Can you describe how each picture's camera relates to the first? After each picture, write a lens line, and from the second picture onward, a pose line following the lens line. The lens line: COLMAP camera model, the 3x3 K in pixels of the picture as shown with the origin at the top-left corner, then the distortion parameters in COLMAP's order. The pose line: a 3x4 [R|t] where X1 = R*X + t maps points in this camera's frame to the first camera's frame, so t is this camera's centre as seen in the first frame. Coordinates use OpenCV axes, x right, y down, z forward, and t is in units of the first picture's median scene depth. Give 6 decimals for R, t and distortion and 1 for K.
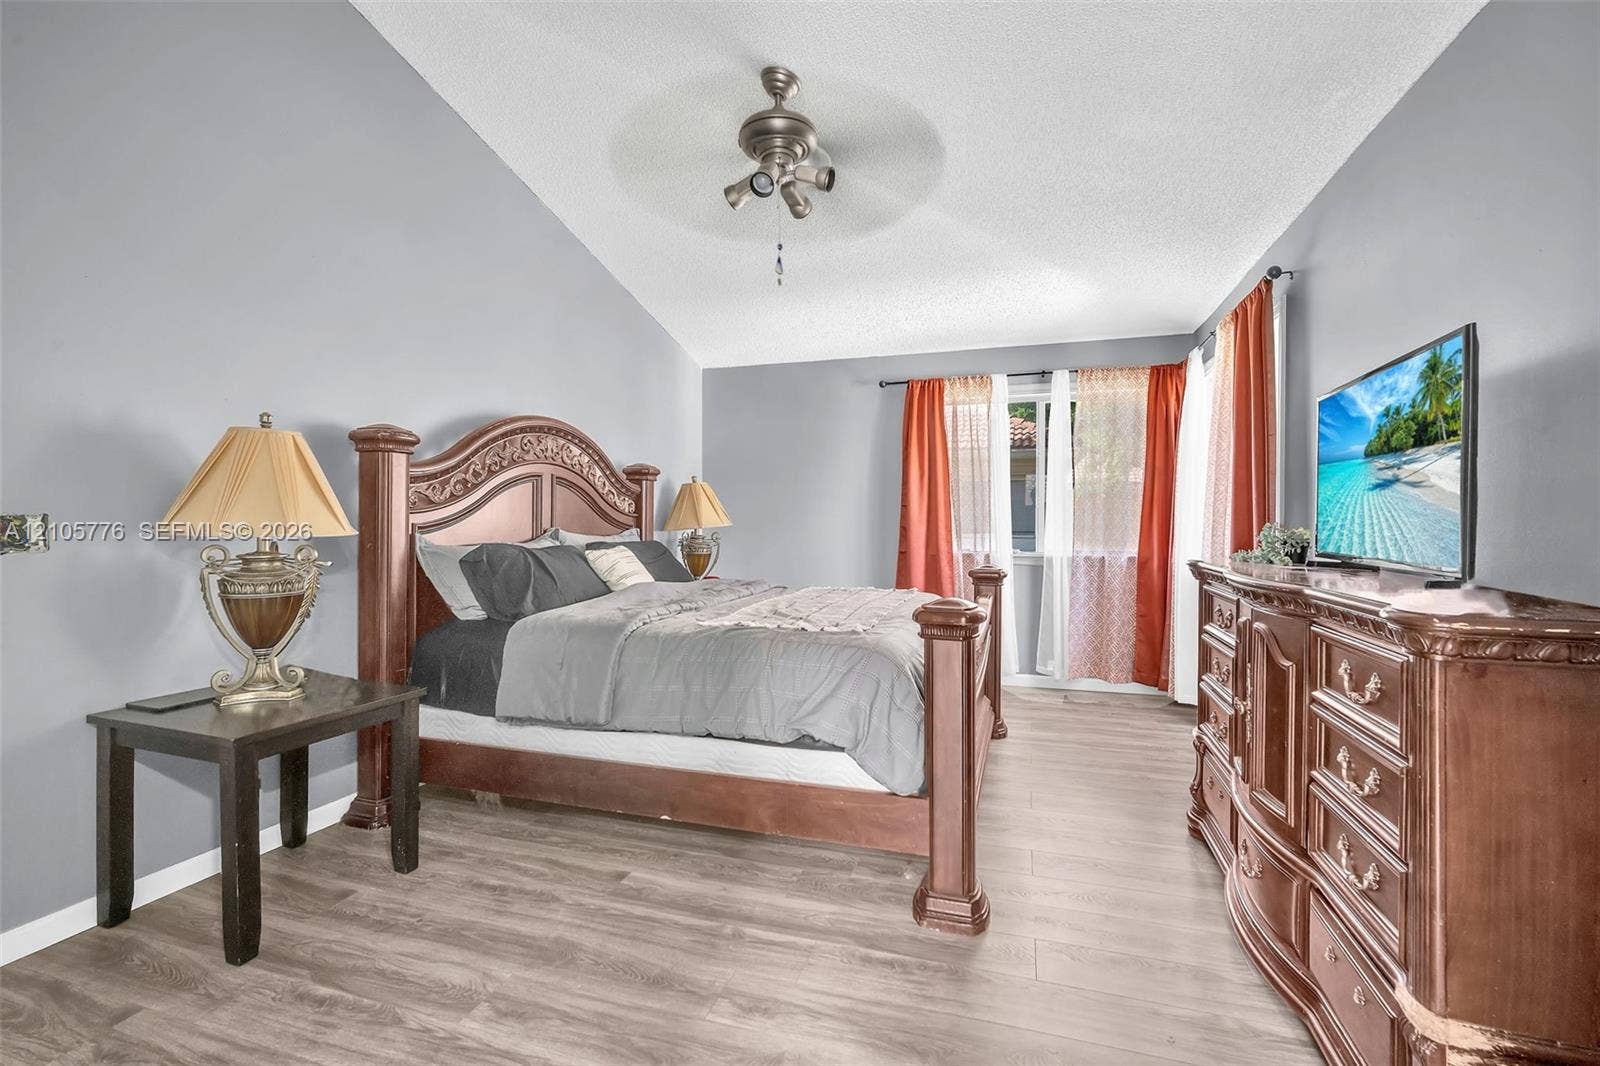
lens RADIAL K [[706.6, 0, 809.8], [0, 706.6, 524.5], [0, 0, 1]] dist [-0.007558, 0.000785]
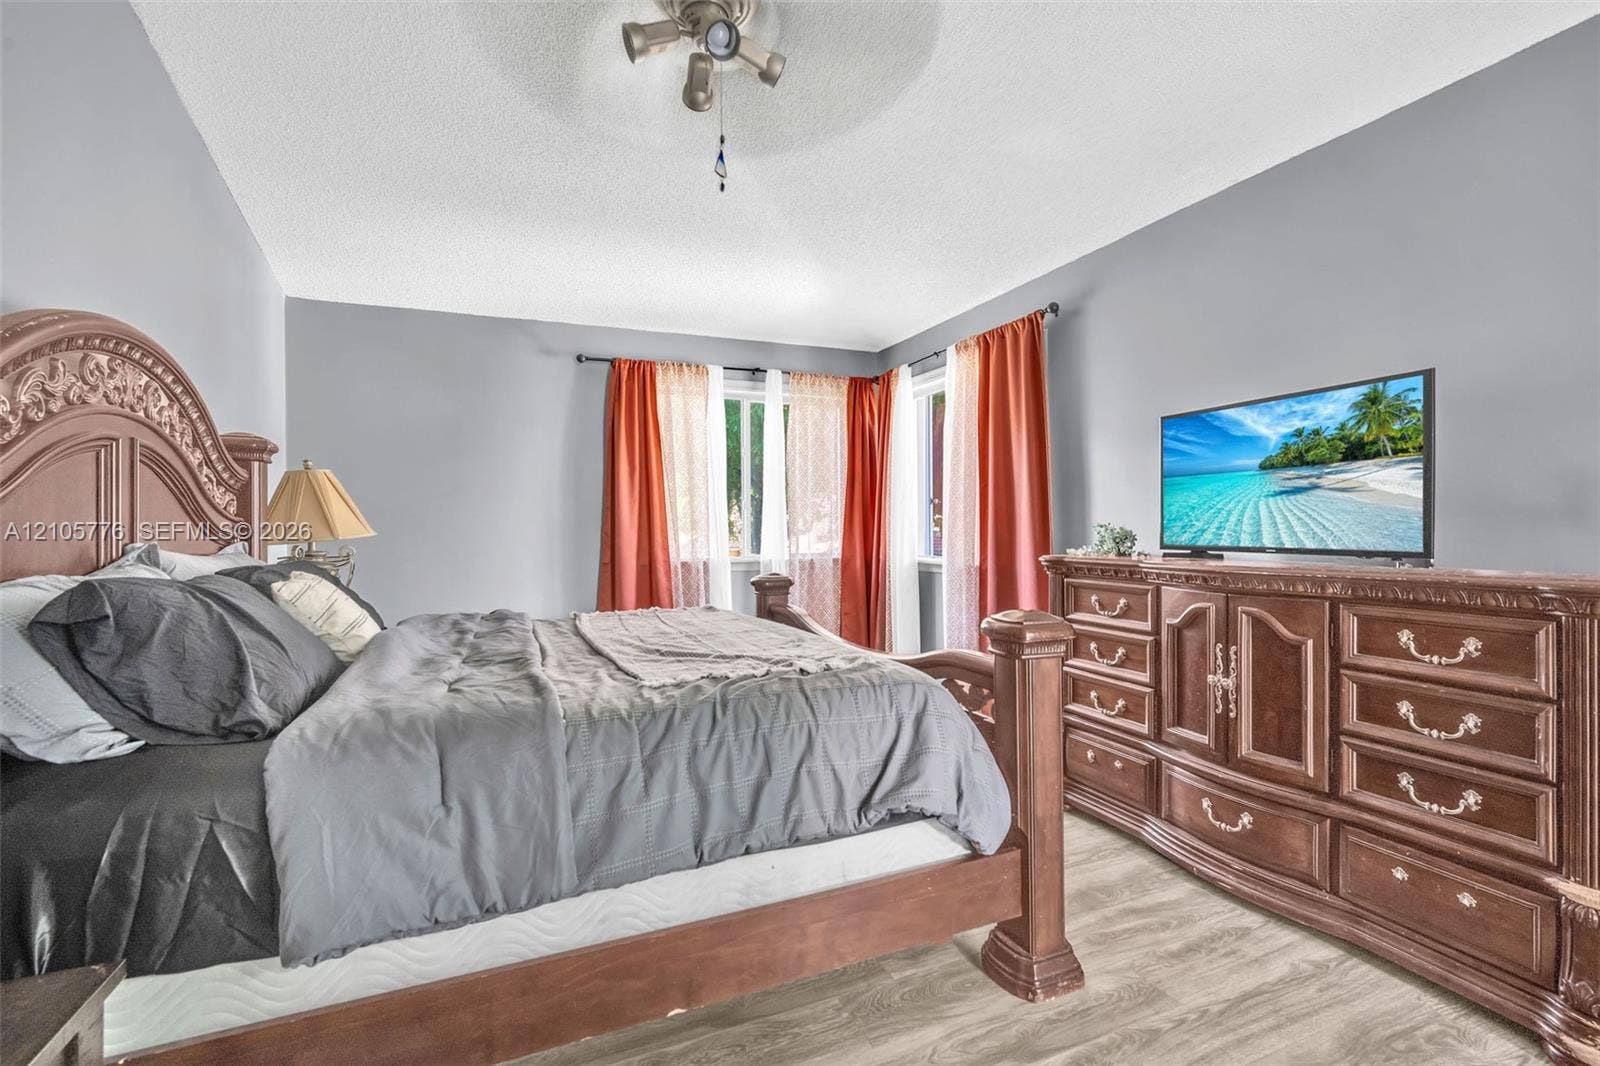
lens RADIAL K [[706.6, 0, 802.5], [0, 706.6, 531.5], [0, 0, 1]] dist [-0.007558, 0.000785]
pose [[0.760101, -0.014163, 0.649650, -0.356555], [0.013025, 0.999894, 0.006558, -0.001090], [-0.649674, 0.003477, 0.760205, 0.324599]]
